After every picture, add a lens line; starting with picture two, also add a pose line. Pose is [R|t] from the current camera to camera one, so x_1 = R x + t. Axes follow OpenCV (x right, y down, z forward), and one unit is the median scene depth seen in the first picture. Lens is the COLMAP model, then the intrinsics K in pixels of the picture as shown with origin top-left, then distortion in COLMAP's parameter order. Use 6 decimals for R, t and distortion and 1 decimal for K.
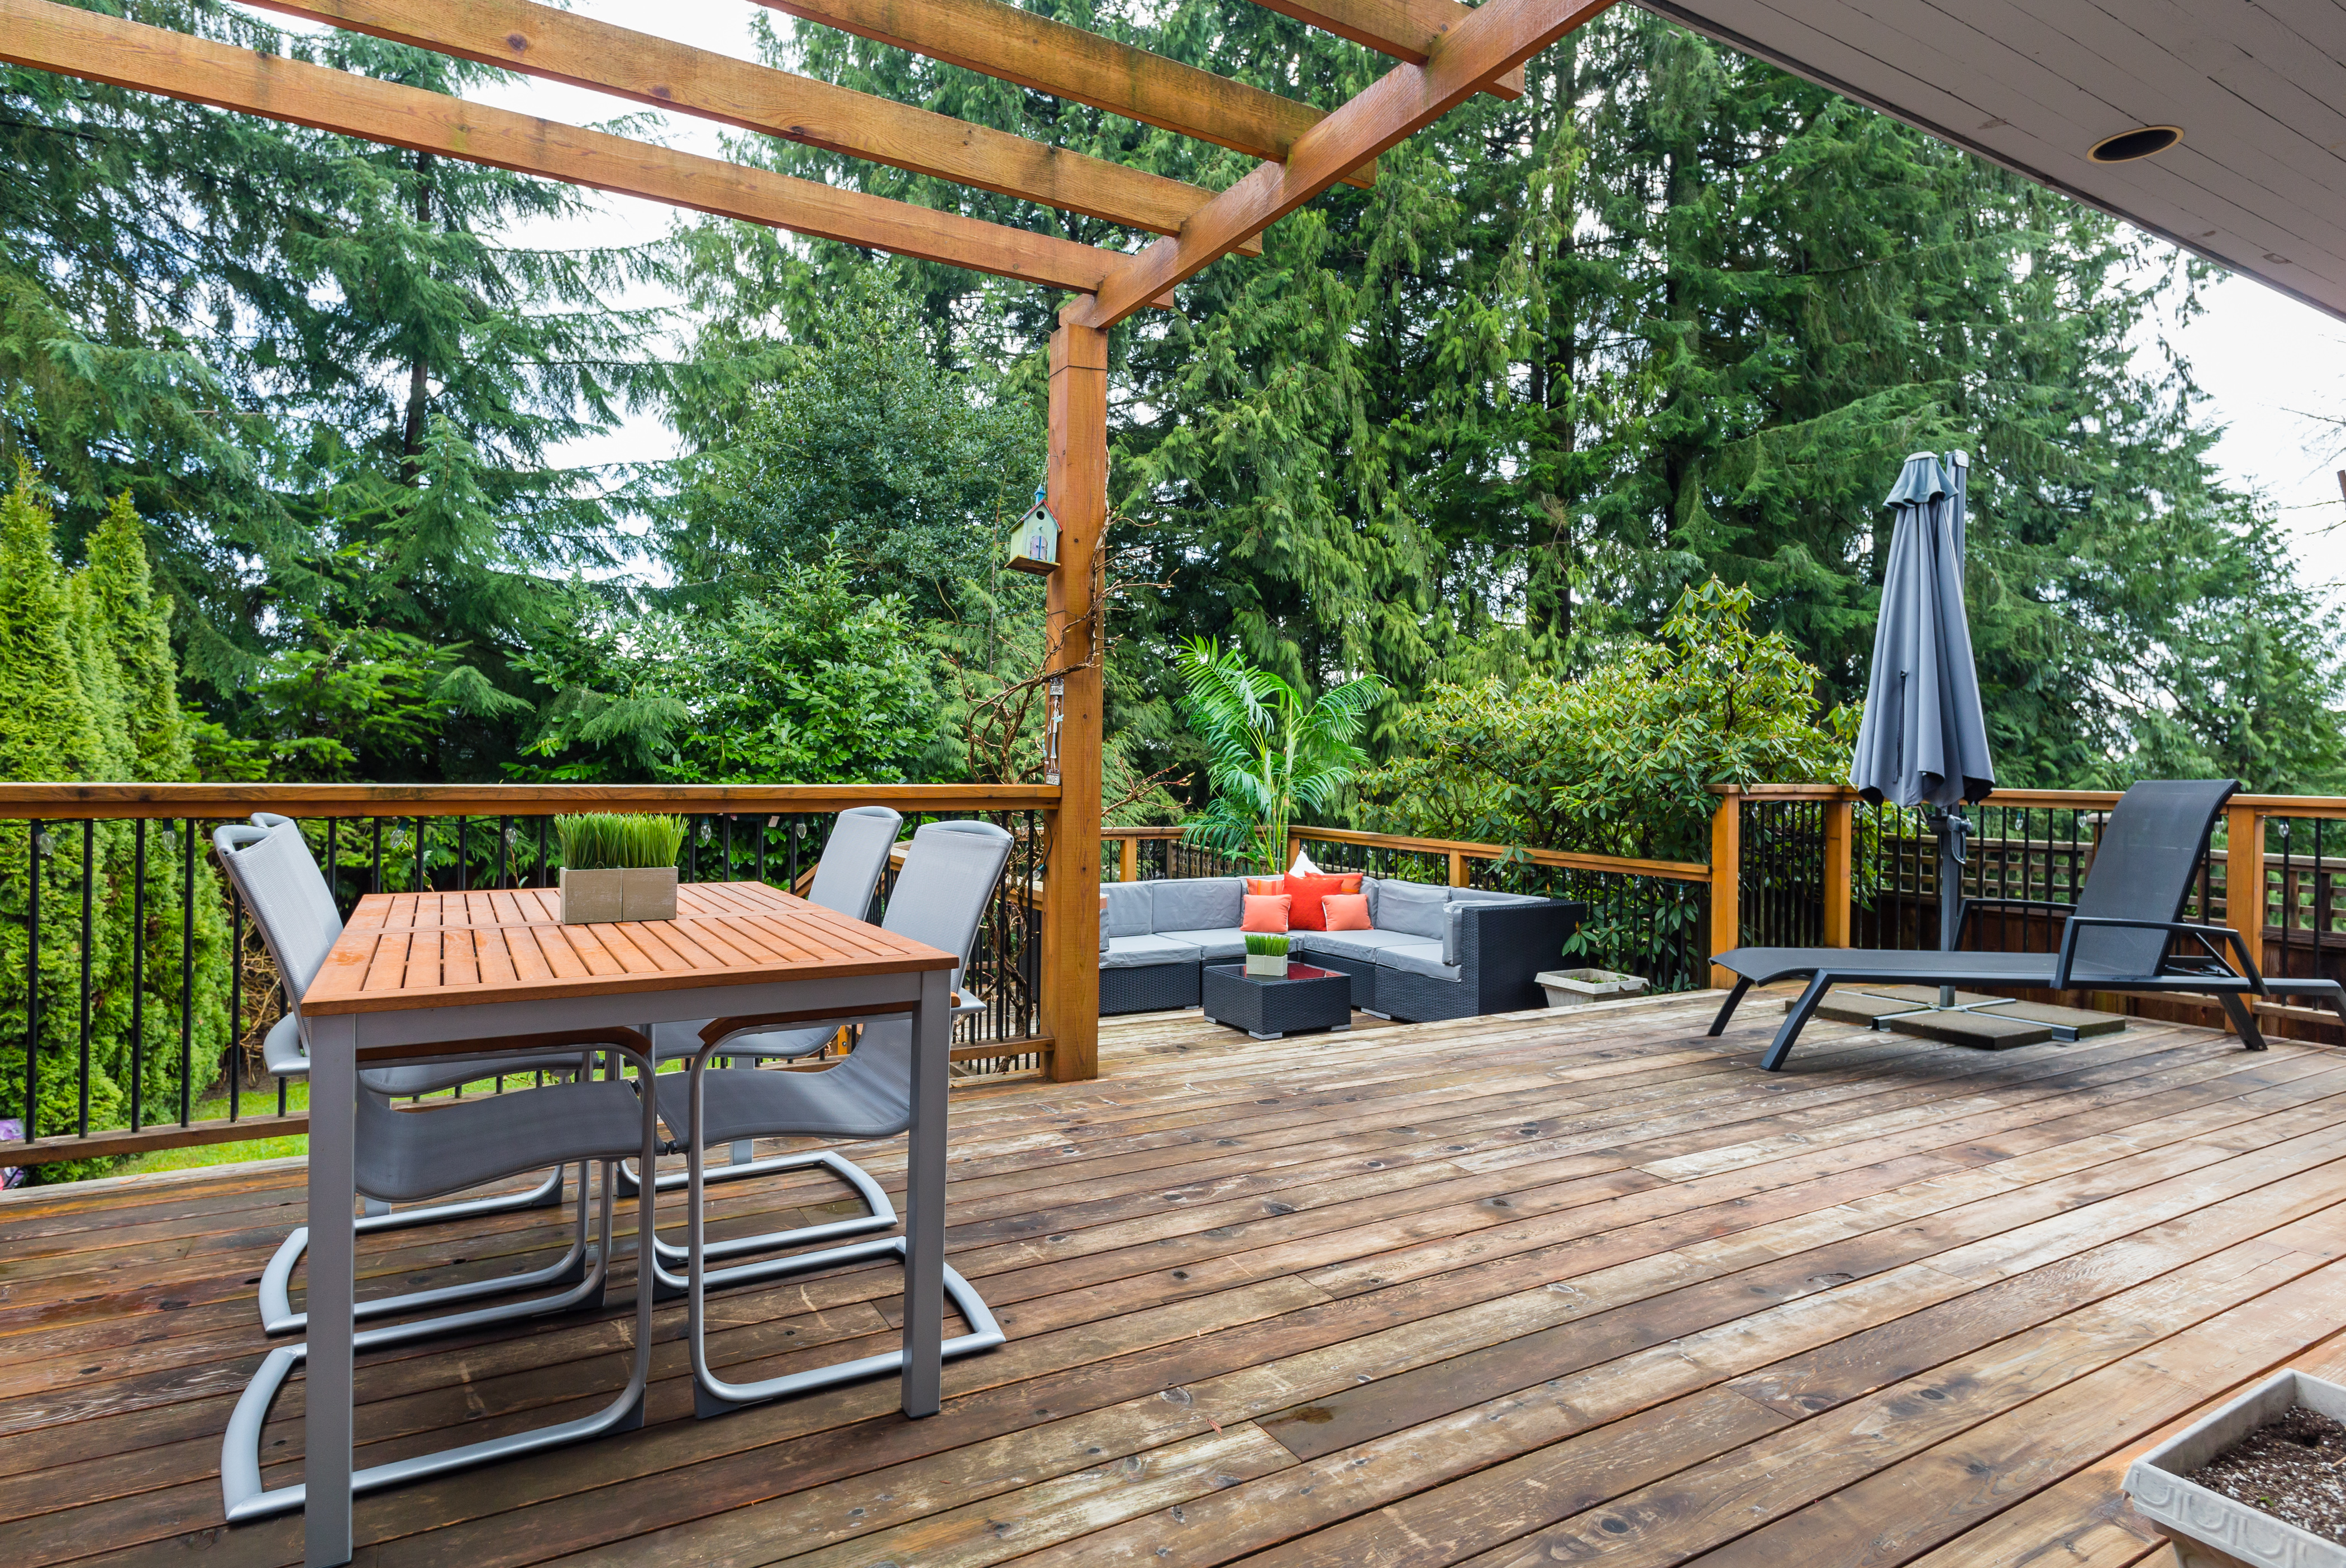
lens RADIAL K [[1242.3, 0, 1133.3], [0, 1242.3, 784.5], [0, 0, 1]] dist [0.003384, 0.000431]
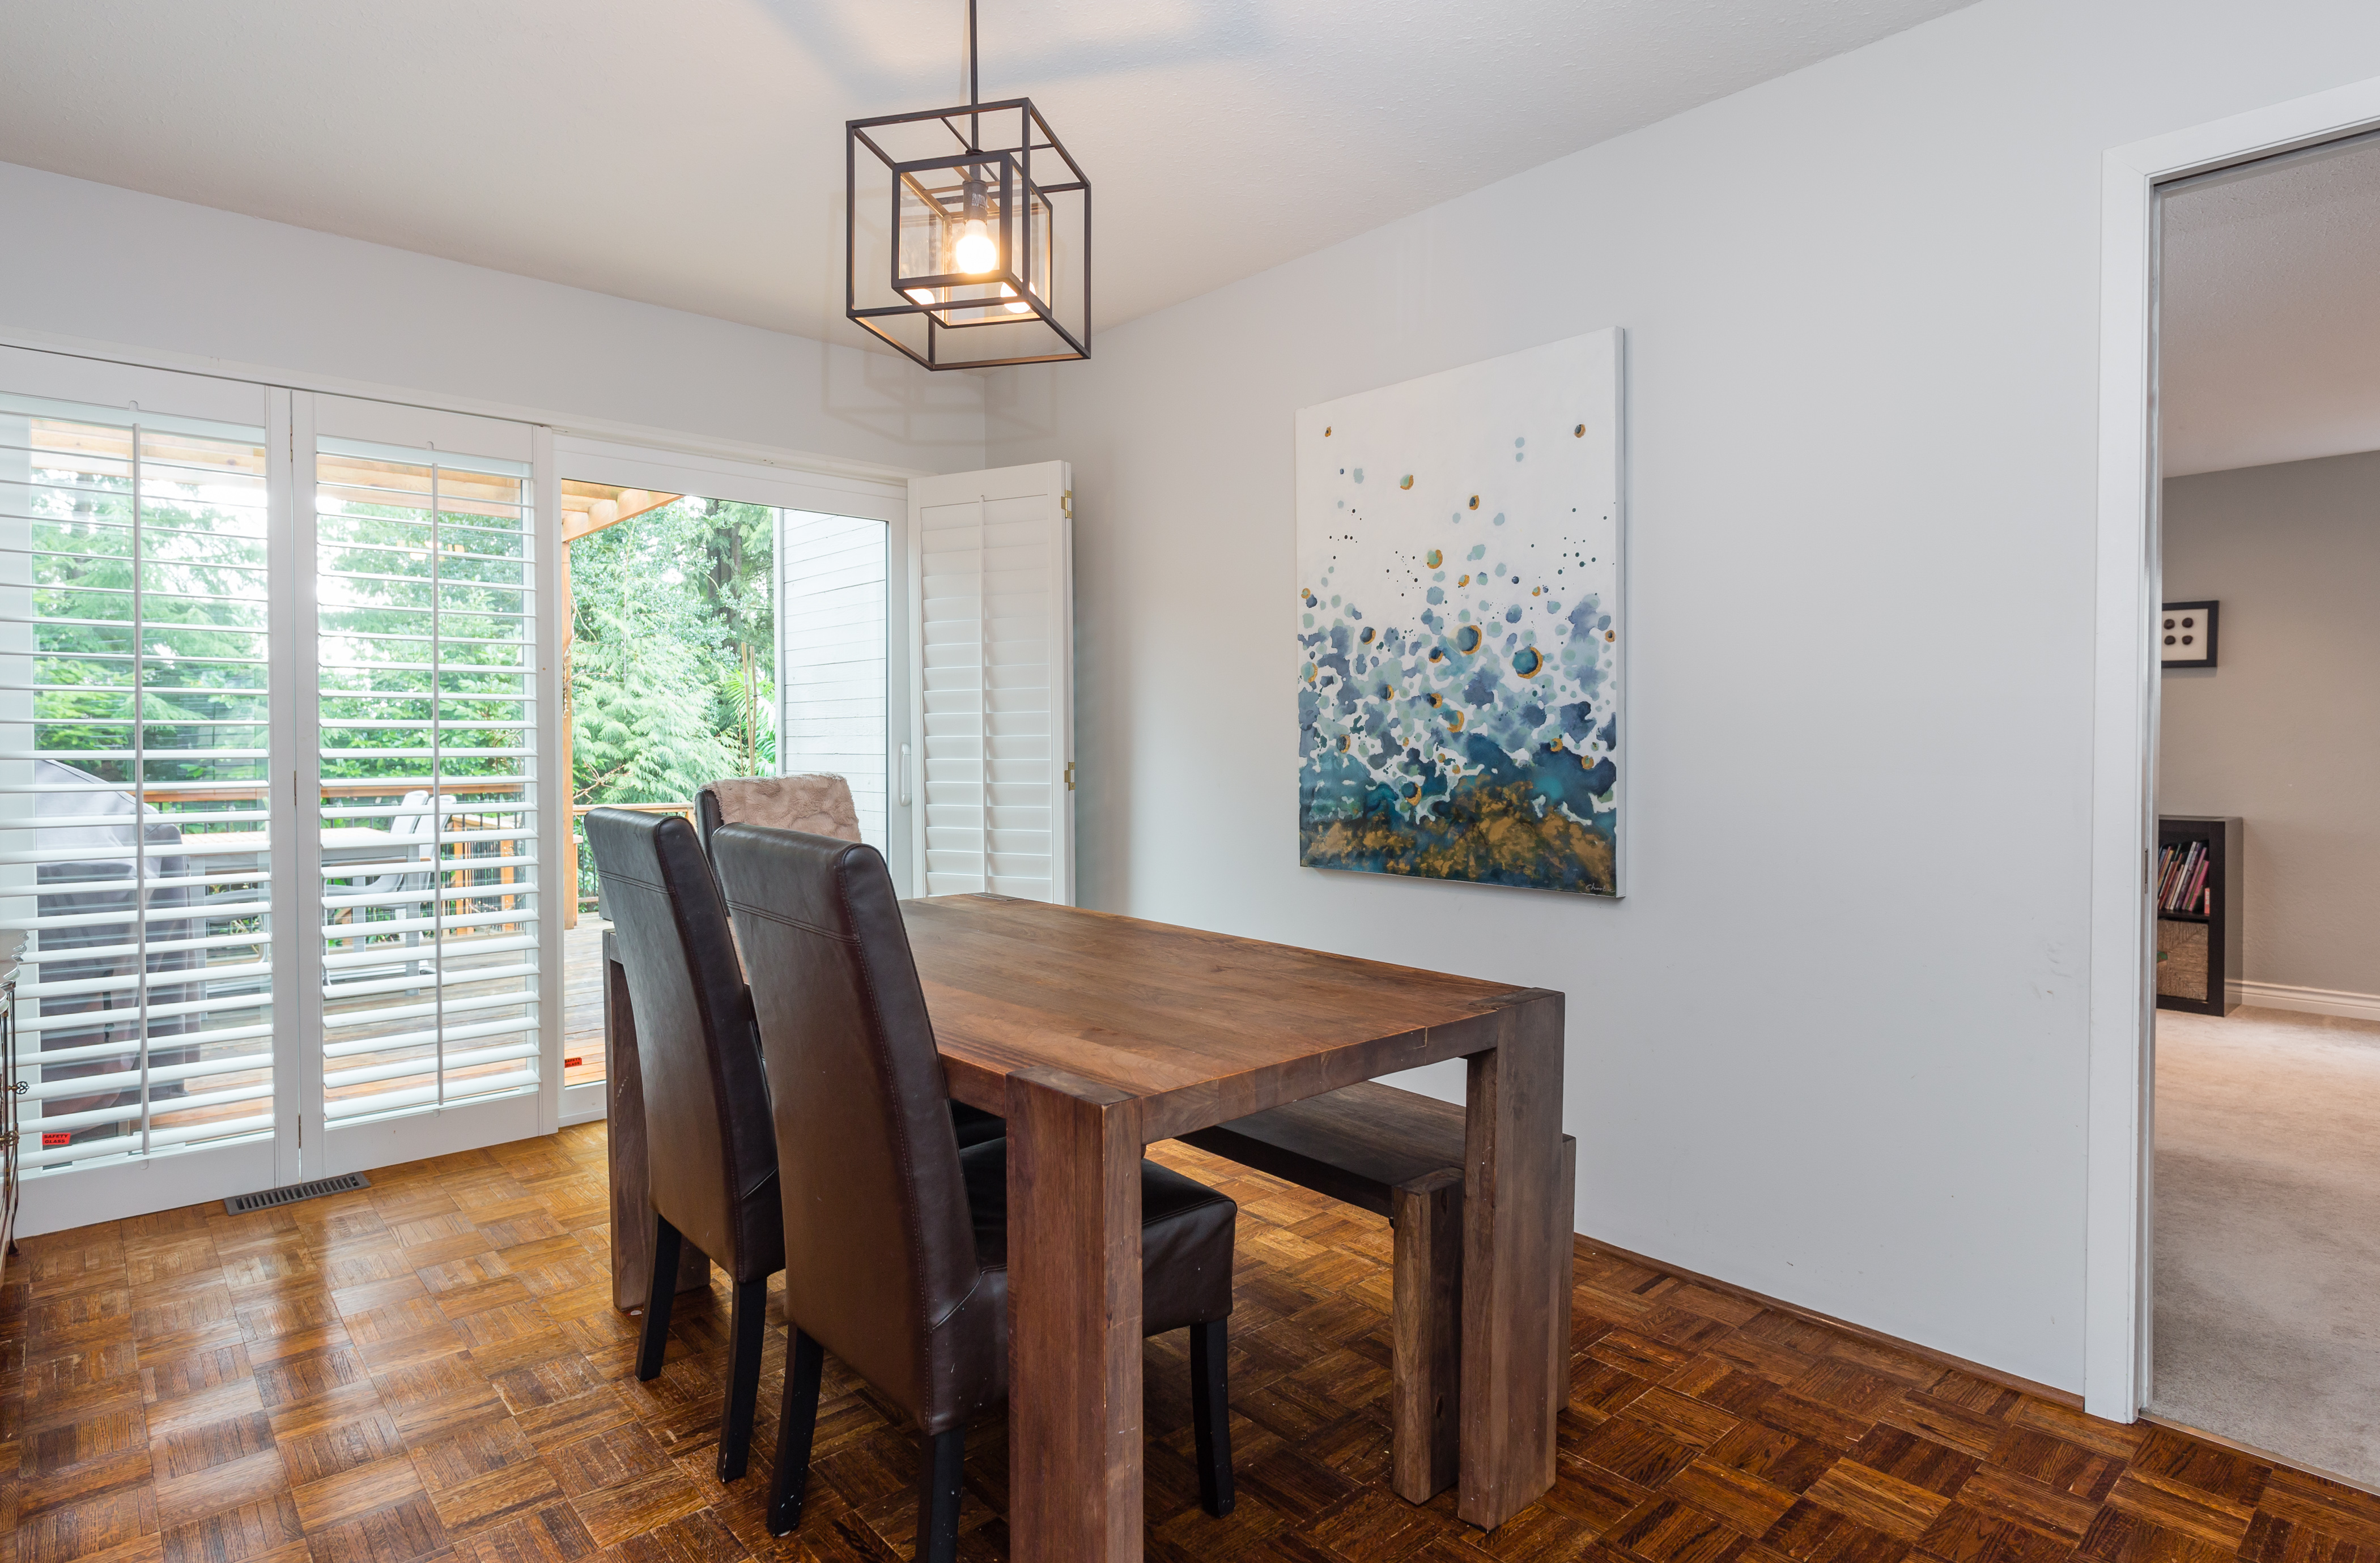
lens RADIAL K [[1248.8, 0, 1190.5], [0, 1248.8, 768.8], [0, 0, 1]] dist [-0.001867, -0.000794]
pose [[0.972831, -0.019972, 0.230652, 0.249256], [0.018864, 0.999798, 0.007007, -0.005266], [-0.230745, -0.002466, 0.973011, -0.592762]]
